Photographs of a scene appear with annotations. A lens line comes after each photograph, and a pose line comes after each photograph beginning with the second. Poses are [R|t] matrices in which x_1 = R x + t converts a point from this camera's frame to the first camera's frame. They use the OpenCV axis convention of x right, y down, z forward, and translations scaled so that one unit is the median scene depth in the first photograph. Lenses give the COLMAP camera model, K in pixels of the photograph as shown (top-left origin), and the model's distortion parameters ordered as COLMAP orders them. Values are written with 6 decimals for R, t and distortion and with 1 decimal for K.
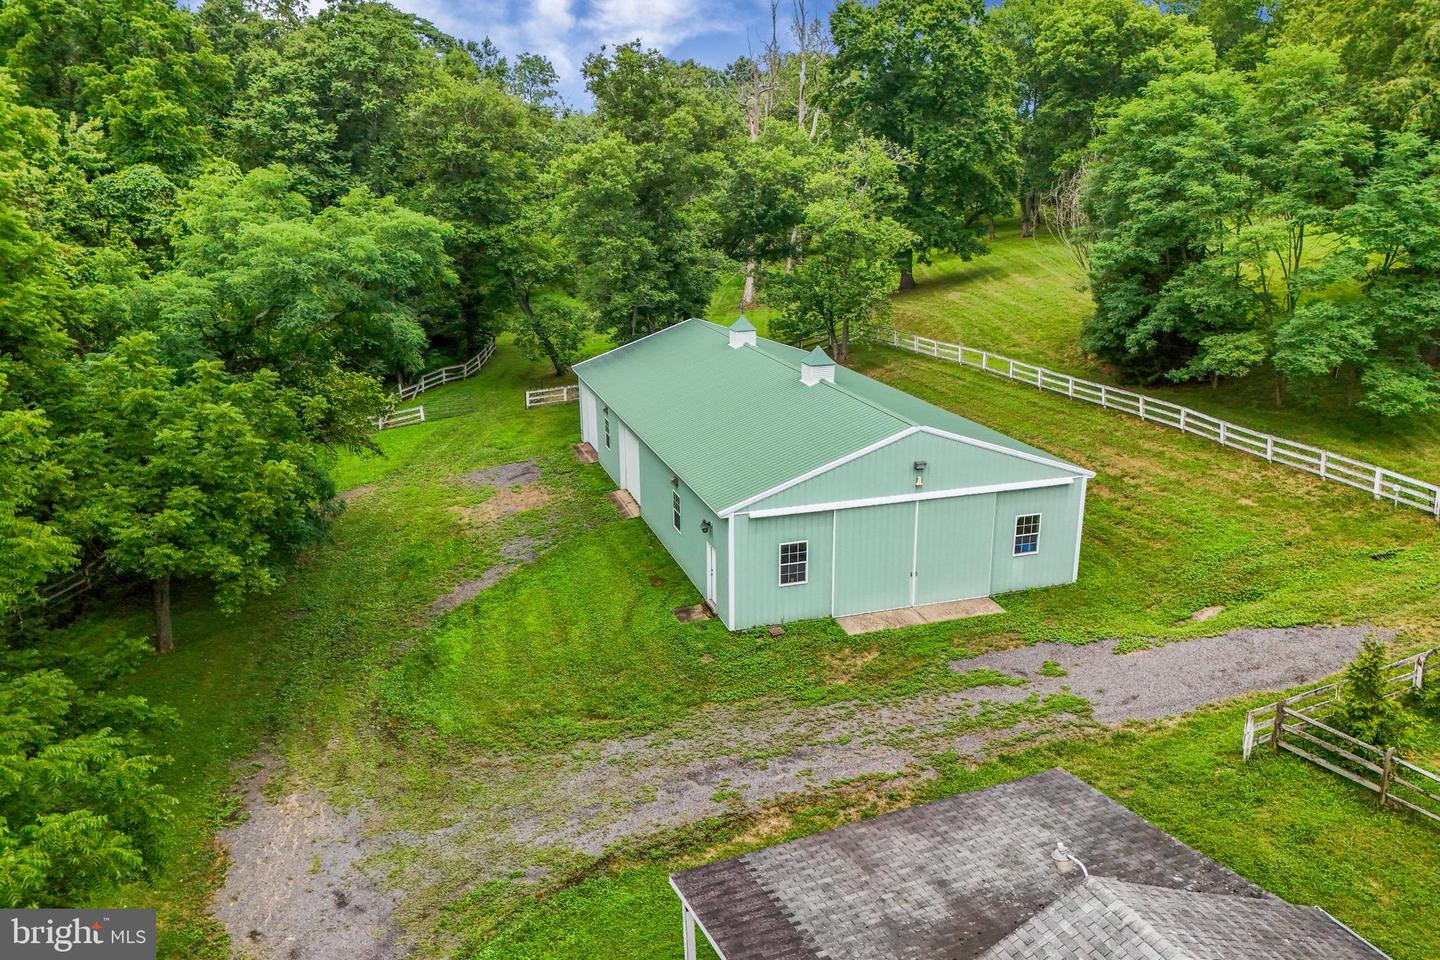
lens RADIAL K [[1067.1, 0, 720.4], [0, 1067.1, 461.8], [0, 0, 1]] dist [0.073730, -0.075881]
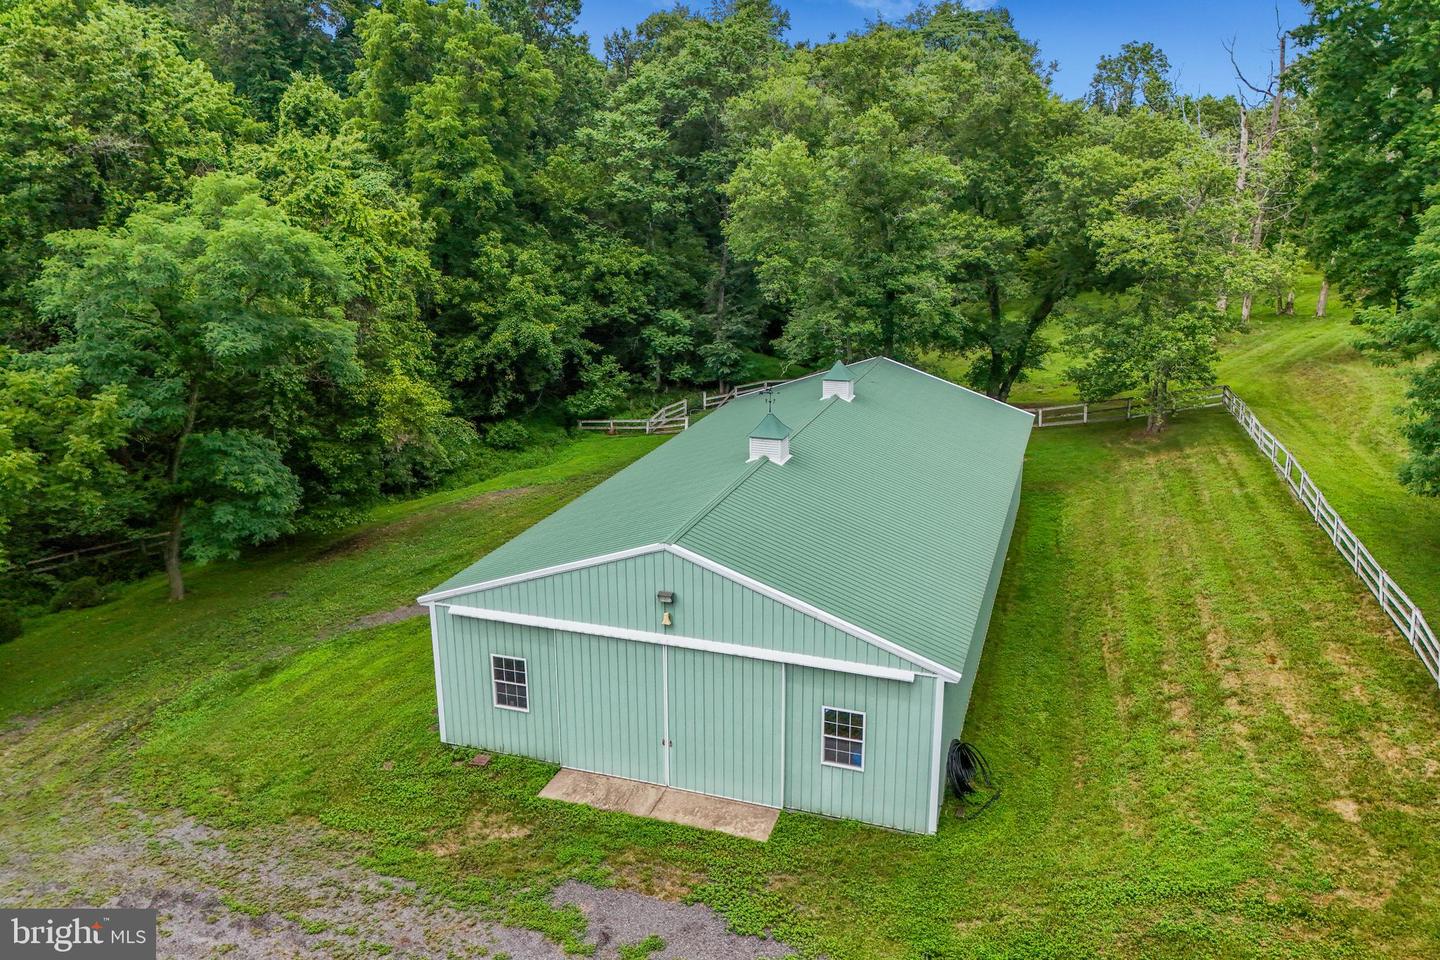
lens RADIAL K [[1067.1, 0, 720.4], [0, 1067.1, 461.8], [0, 0, 1]] dist [0.073730, -0.075881]
pose [[0.798317, 0.162903, -0.579787, 0.604805], [-0.162995, 0.985235, 0.052393, -0.127862], [0.579761, 0.052676, 0.813082, 0.424330]]
